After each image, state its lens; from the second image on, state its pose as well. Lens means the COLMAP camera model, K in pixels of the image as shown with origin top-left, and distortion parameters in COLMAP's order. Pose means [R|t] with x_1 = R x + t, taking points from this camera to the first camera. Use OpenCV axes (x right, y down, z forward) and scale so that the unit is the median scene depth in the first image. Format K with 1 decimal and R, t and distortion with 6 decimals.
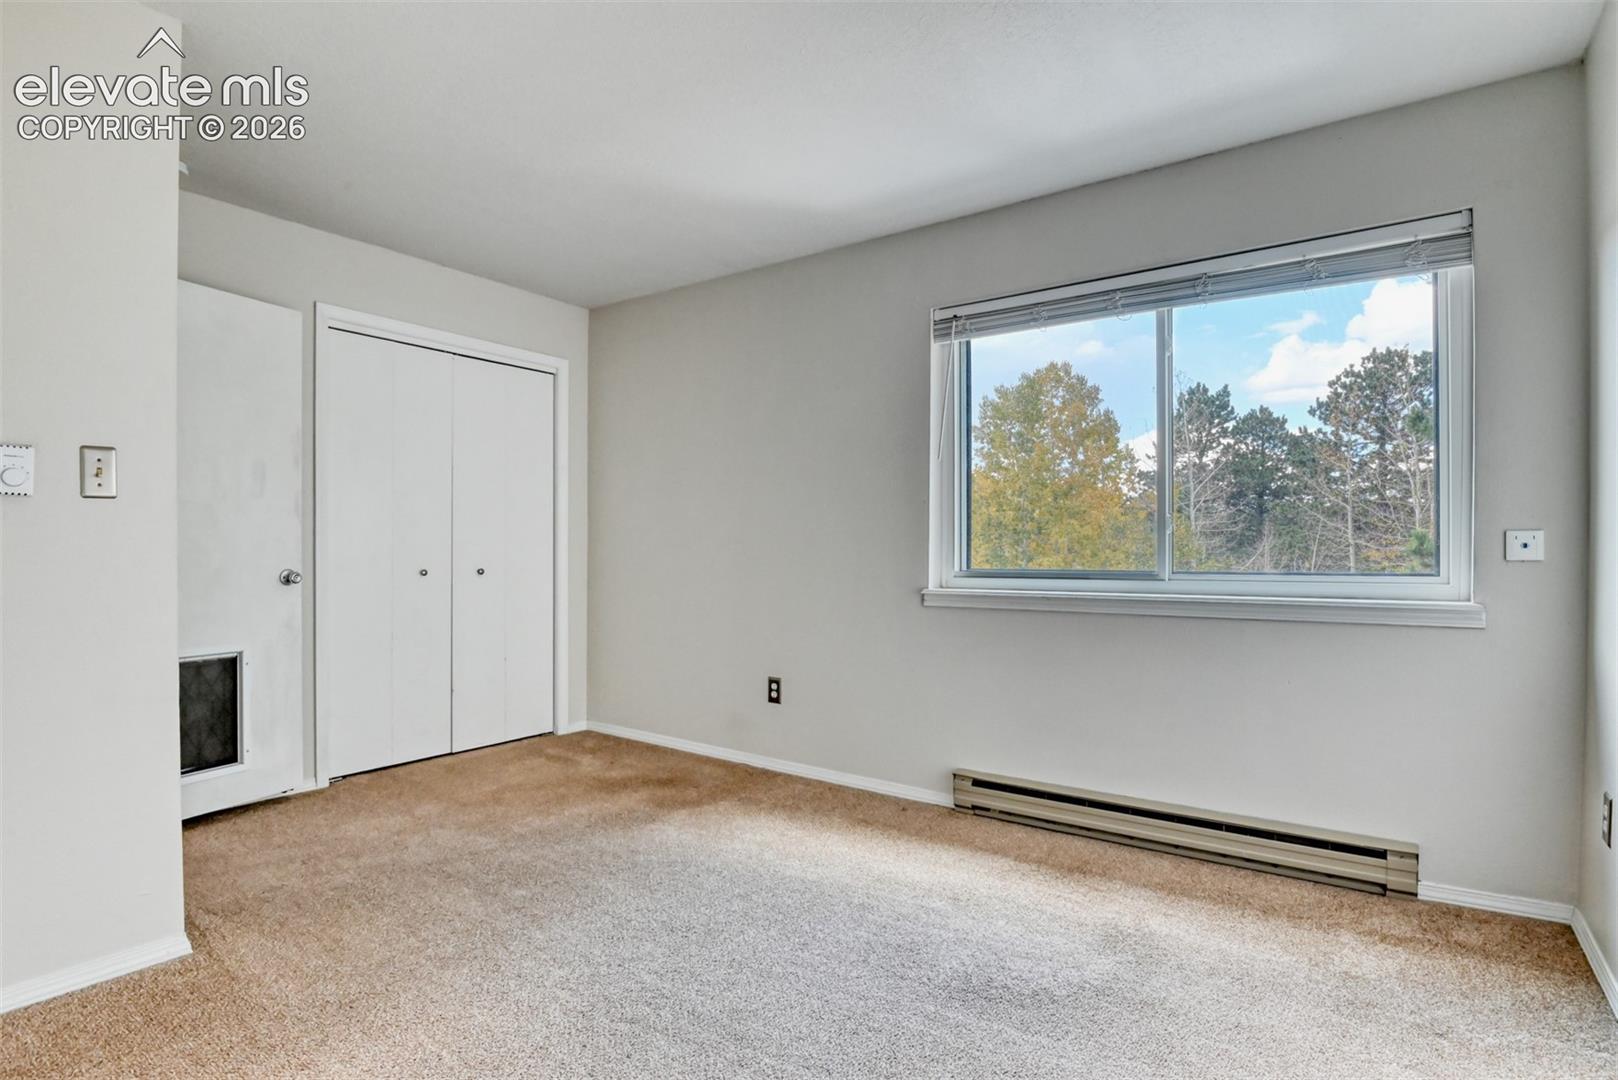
lens RADIAL K [[817.9, 0, 811.1], [0, 817.9, 544.6], [0, 0, 1]] dist [-0.010996, -0.006689]
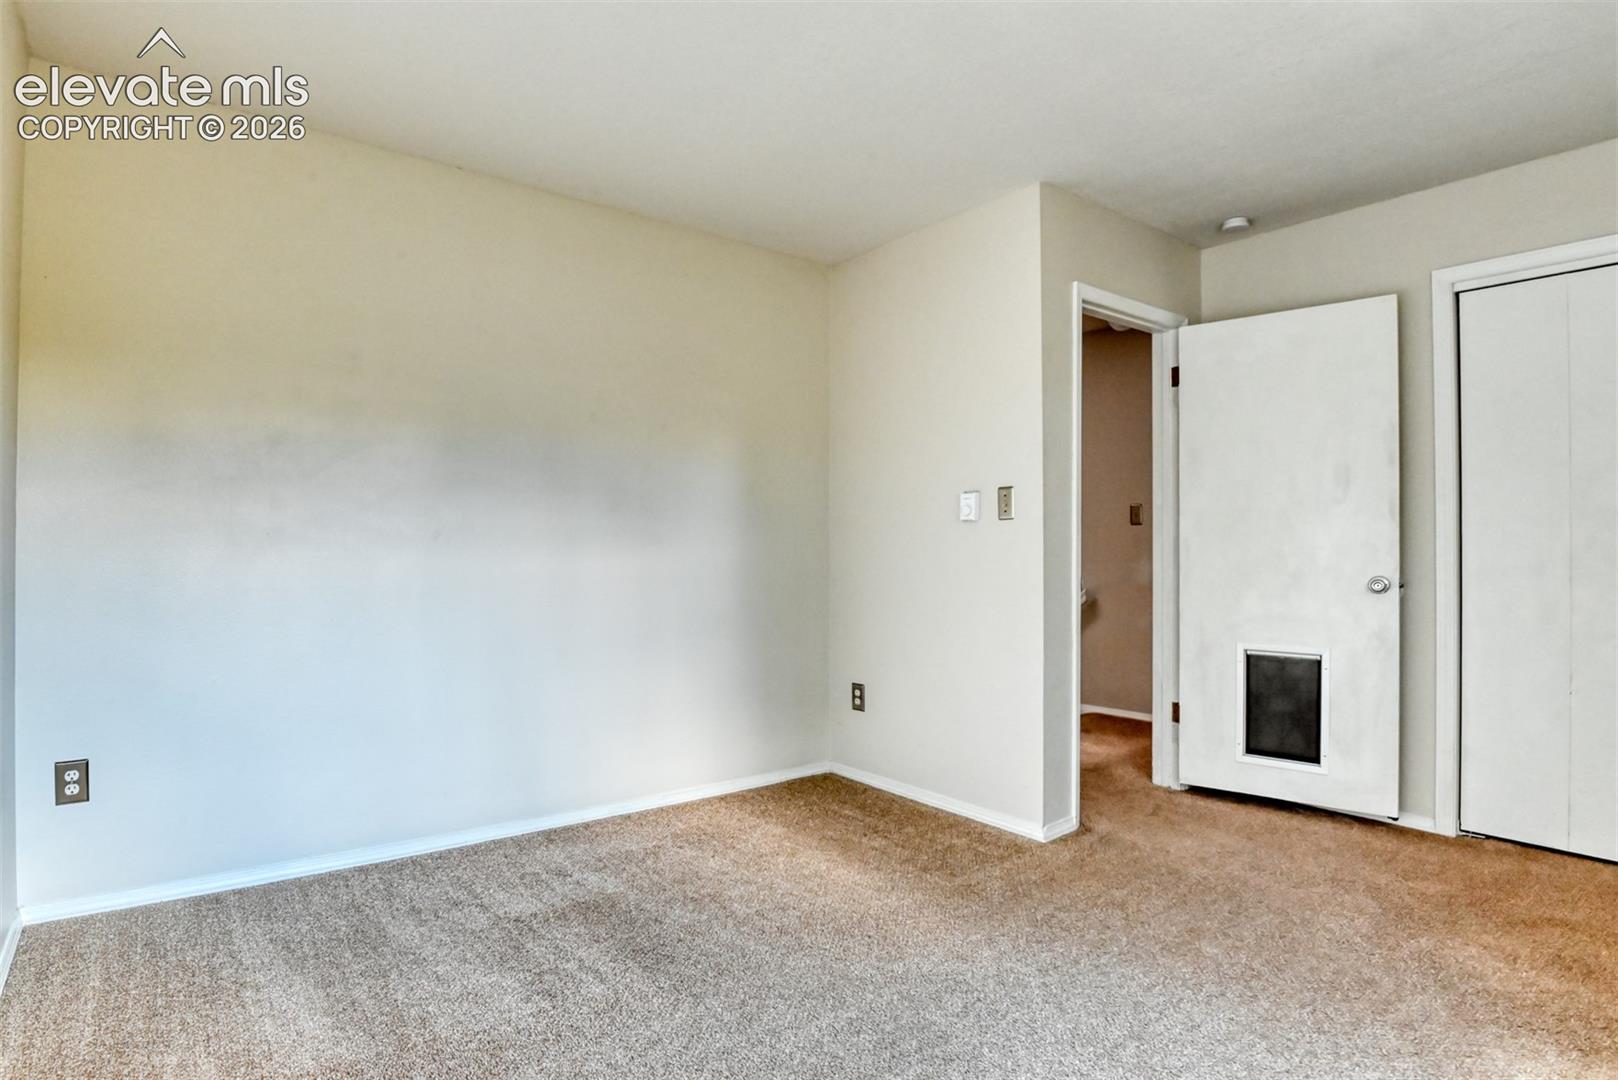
lens RADIAL K [[817.9, 0, 739.1], [0, 817.9, 550.2], [0, 0, 1]] dist [-0.010996, -0.006689]
pose [[-0.312538, -0.003967, -0.949897, 0.476204], [-0.003533, 0.999989, -0.003014, 0.005371], [0.949899, 0.002414, -0.312548, 0.609525]]
